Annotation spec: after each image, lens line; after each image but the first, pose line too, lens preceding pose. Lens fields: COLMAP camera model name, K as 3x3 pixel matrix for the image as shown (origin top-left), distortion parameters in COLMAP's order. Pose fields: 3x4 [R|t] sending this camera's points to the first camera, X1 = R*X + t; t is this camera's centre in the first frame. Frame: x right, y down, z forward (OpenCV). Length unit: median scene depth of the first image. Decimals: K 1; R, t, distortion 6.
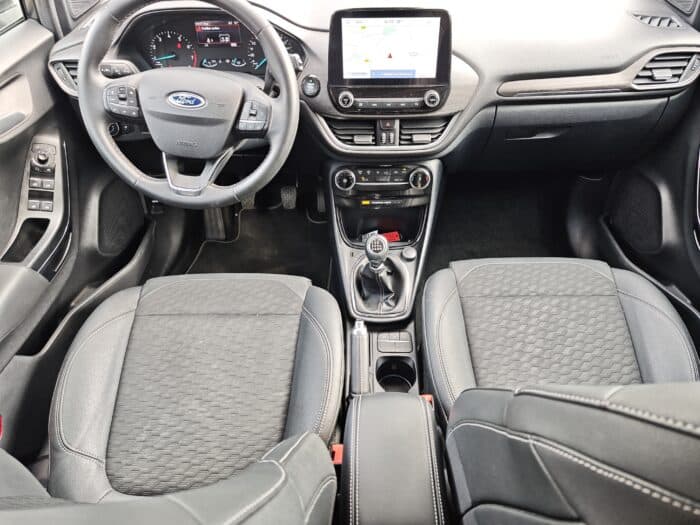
lens RADIAL K [[482.6, 0, 359.1], [0, 482.6, 265.3], [0, 0, 1]] dist [0.005040, -0.025532]
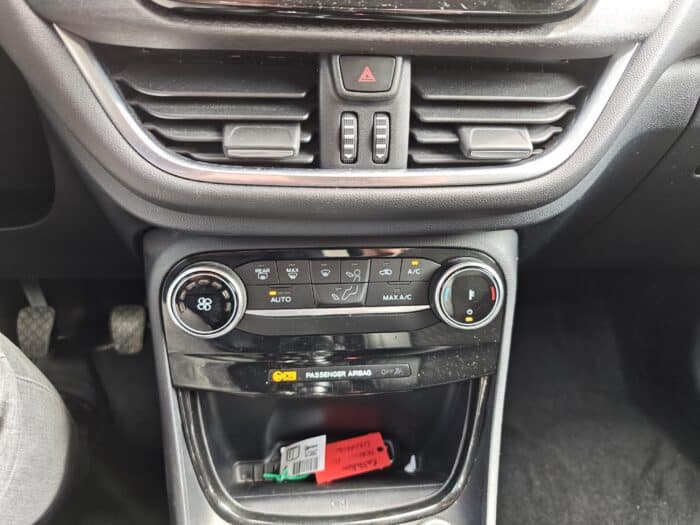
lens RADIAL K [[482.6, 0, 359.1], [0, 482.6, 265.3], [0, 0, 1]] dist [0.005040, -0.025532]
pose [[0.991898, -0.009571, 0.126675, 0.024496], [0.034850, 0.979403, -0.198887, -0.149173], [-0.122162, 0.201690, 0.971801, 0.766649]]
